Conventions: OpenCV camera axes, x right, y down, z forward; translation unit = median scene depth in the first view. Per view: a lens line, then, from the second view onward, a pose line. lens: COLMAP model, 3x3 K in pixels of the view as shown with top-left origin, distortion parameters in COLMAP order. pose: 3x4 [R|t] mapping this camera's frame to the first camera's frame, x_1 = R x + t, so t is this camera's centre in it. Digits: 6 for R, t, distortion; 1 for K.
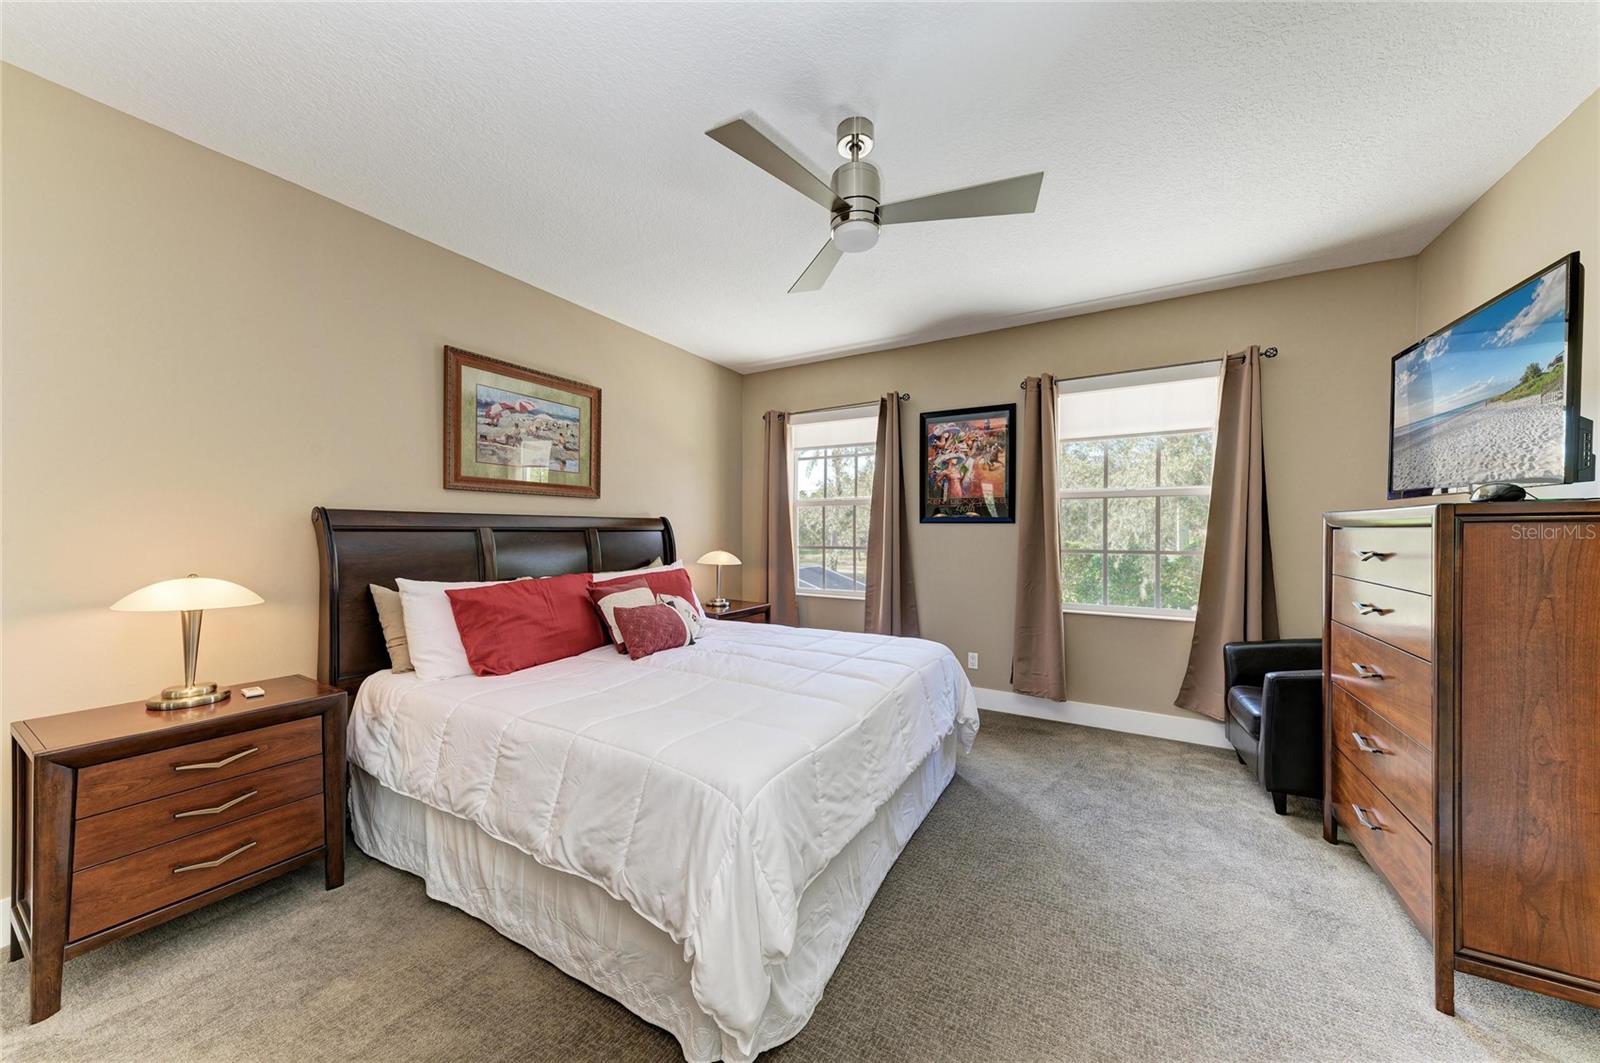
lens RADIAL K [[552.3, 0, 793.7], [0, 552.3, 530.9], [0, 0, 1]] dist [0.010662, -0.000035]
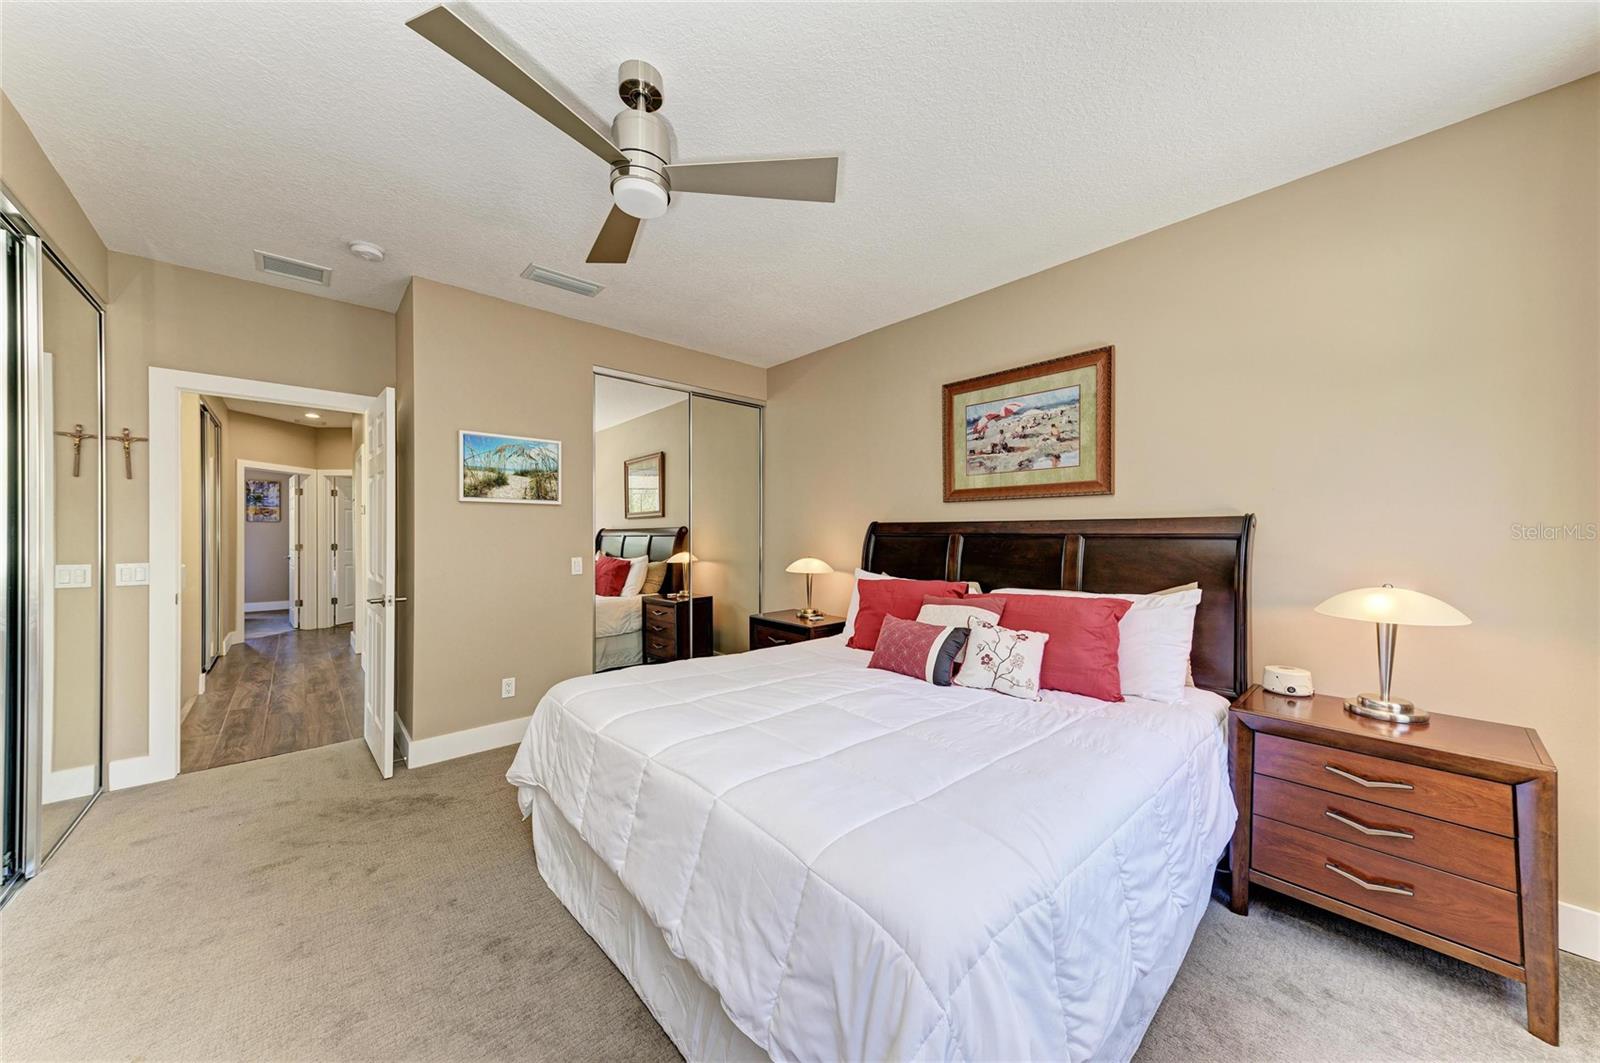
lens RADIAL K [[521.5, 0, 765.0], [0, 521.5, 525.4], [0, 0, 1]] dist [0.020273, 0.000020]
pose [[-0.324673, -0.019903, -0.945617, 0.509616], [-0.007331, 0.999801, -0.018526, -0.001120], [0.945798, 0.000918, -0.324755, 0.875502]]
